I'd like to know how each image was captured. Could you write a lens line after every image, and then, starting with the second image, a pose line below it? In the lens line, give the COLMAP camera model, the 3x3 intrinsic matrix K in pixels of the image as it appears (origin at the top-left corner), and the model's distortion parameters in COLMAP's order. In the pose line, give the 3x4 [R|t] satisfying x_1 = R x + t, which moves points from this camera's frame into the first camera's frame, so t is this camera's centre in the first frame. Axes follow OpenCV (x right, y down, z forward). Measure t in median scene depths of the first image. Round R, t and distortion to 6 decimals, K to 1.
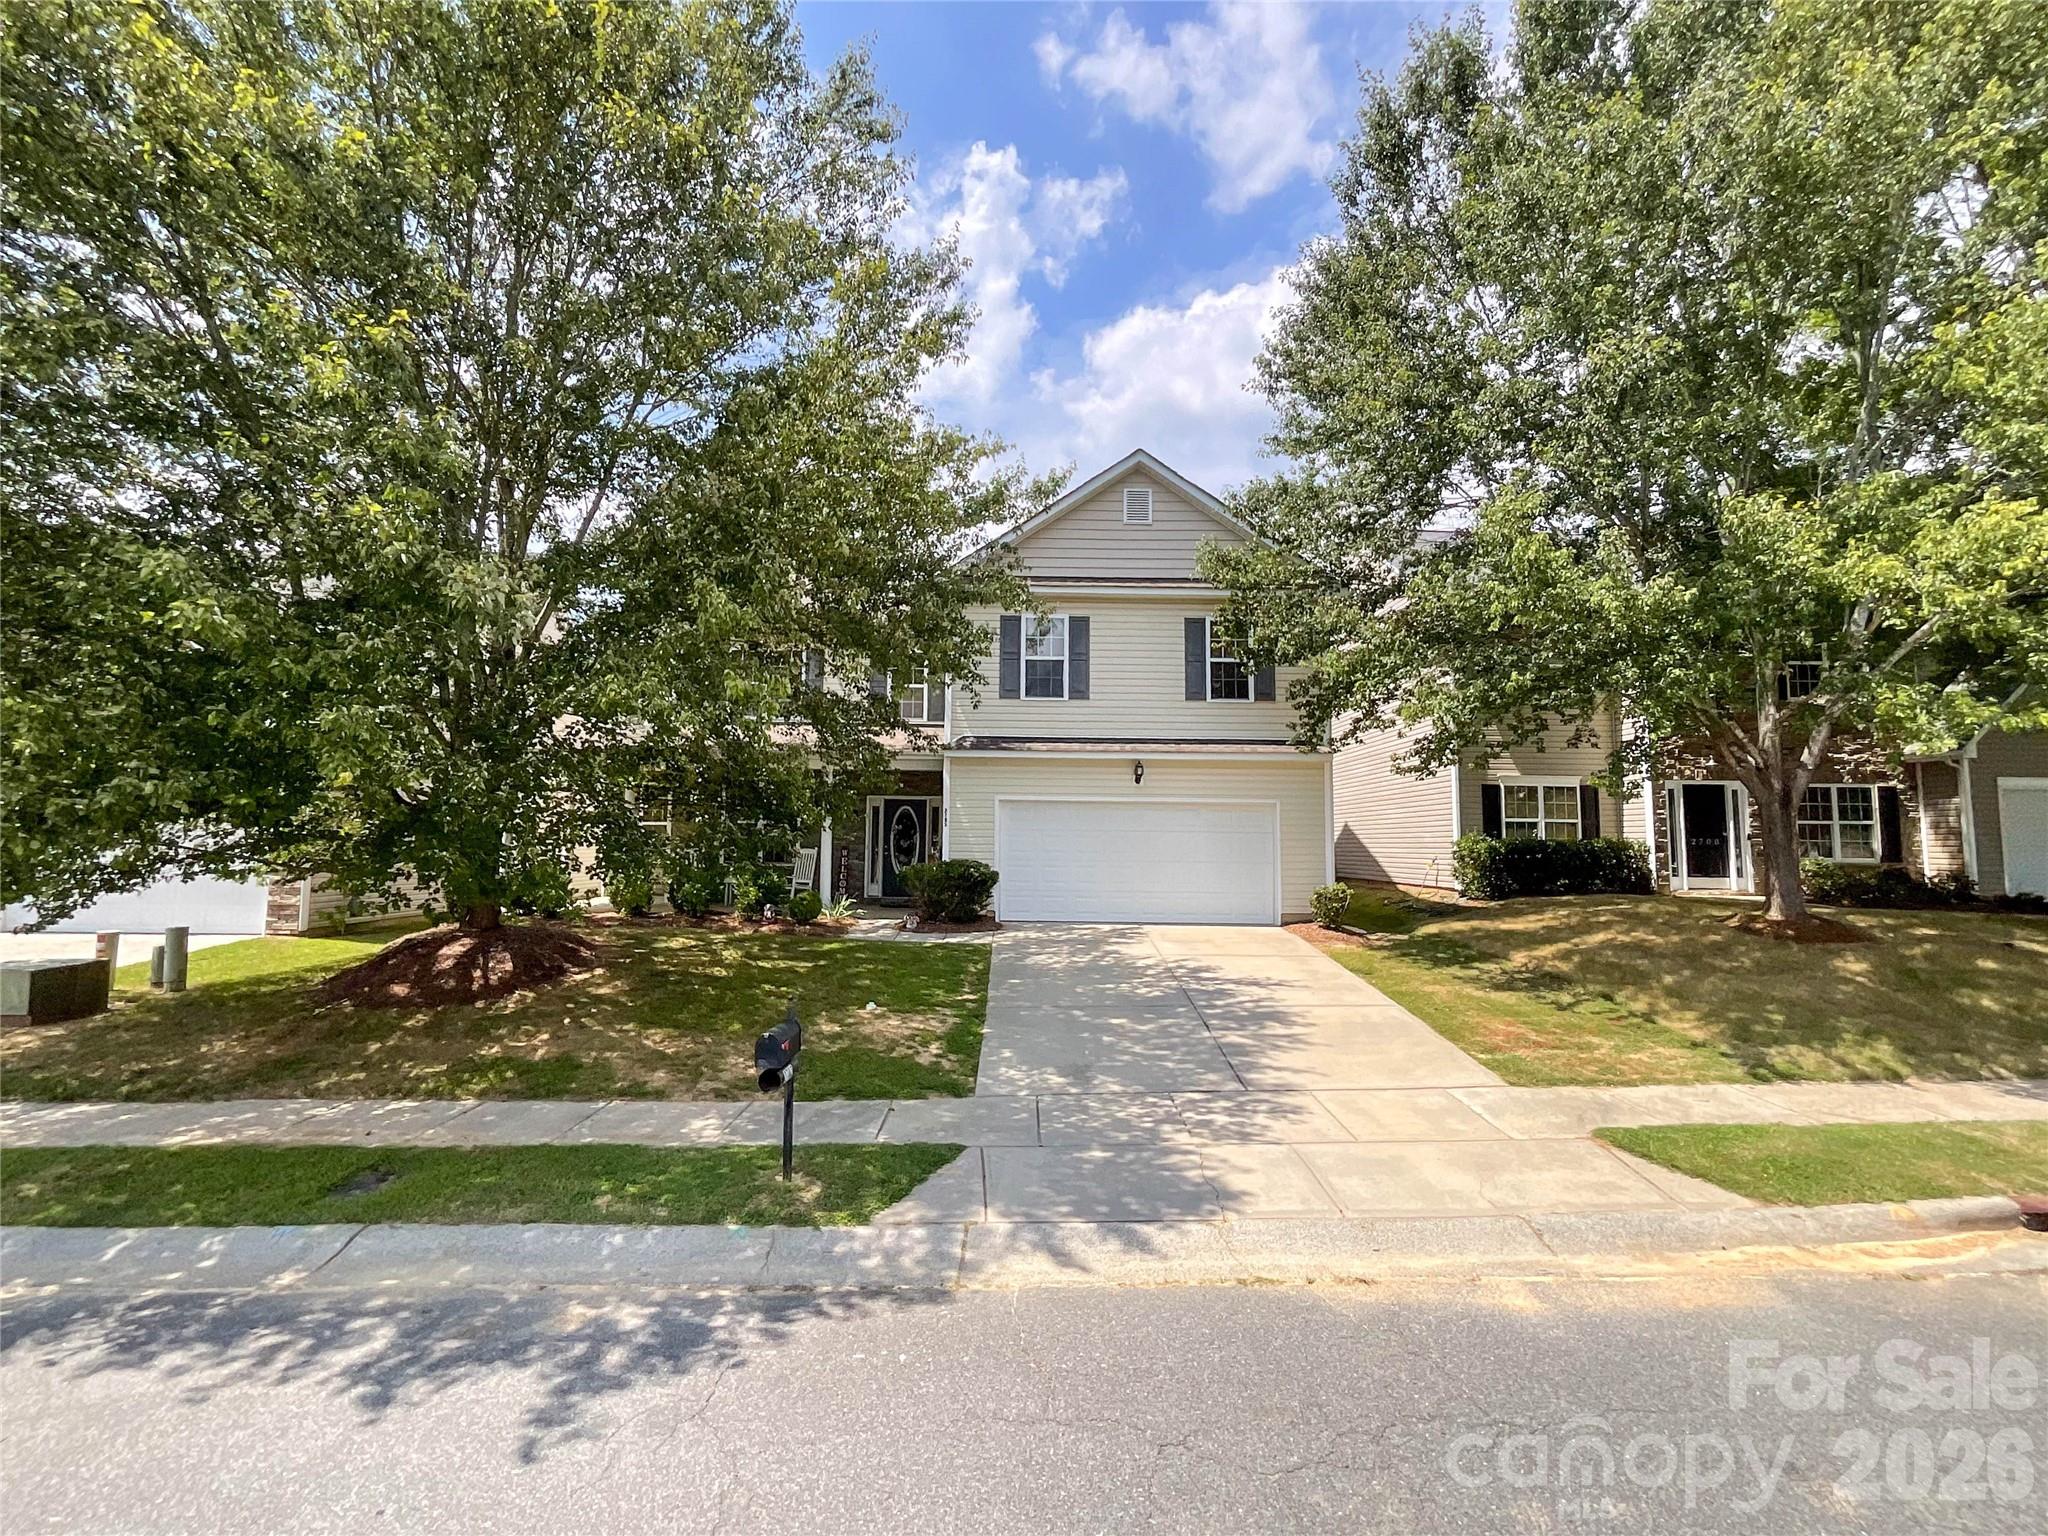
lens RADIAL K [[818.4, 0, 1024.0], [0, 818.4, 768.0], [0, 0, 1]] dist [-0.005534, 0.000146]
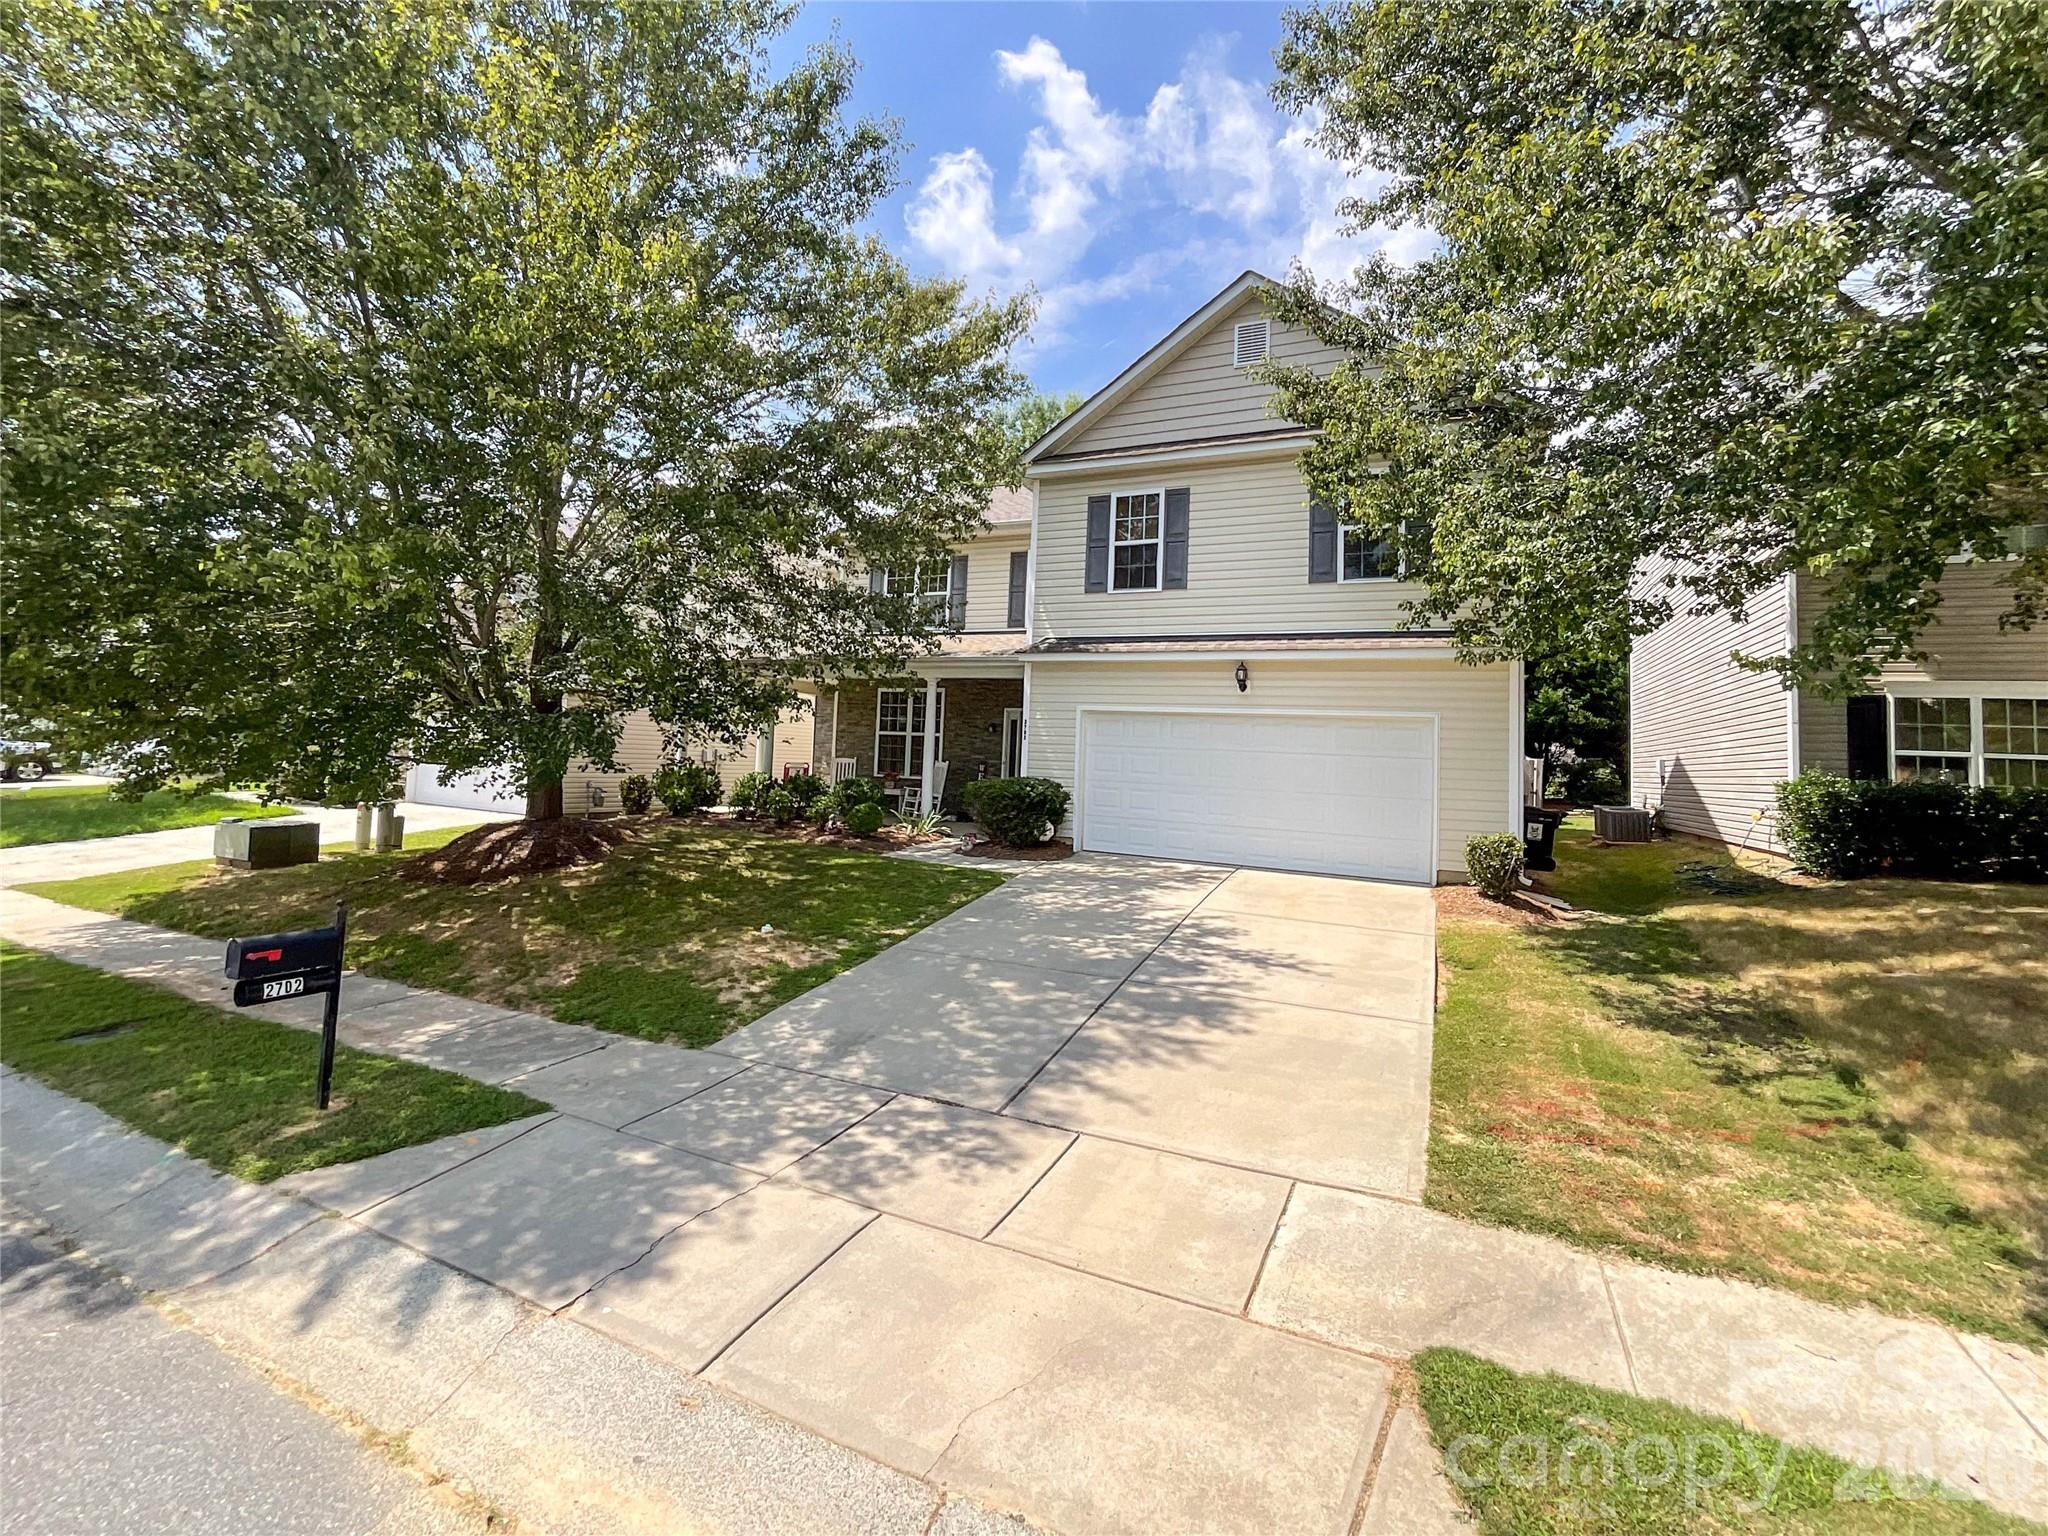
lens RADIAL K [[828.0, 0, 1026.2], [0, 828.0, 689.4], [0, 0, 1]] dist [-0.002015, 0.000673]
pose [[0.911964, -0.003167, -0.410259, 0.600423], [-0.000960, 0.999951, -0.009855, 0.054776], [0.410270, 0.009381, 0.911916, 0.400749]]
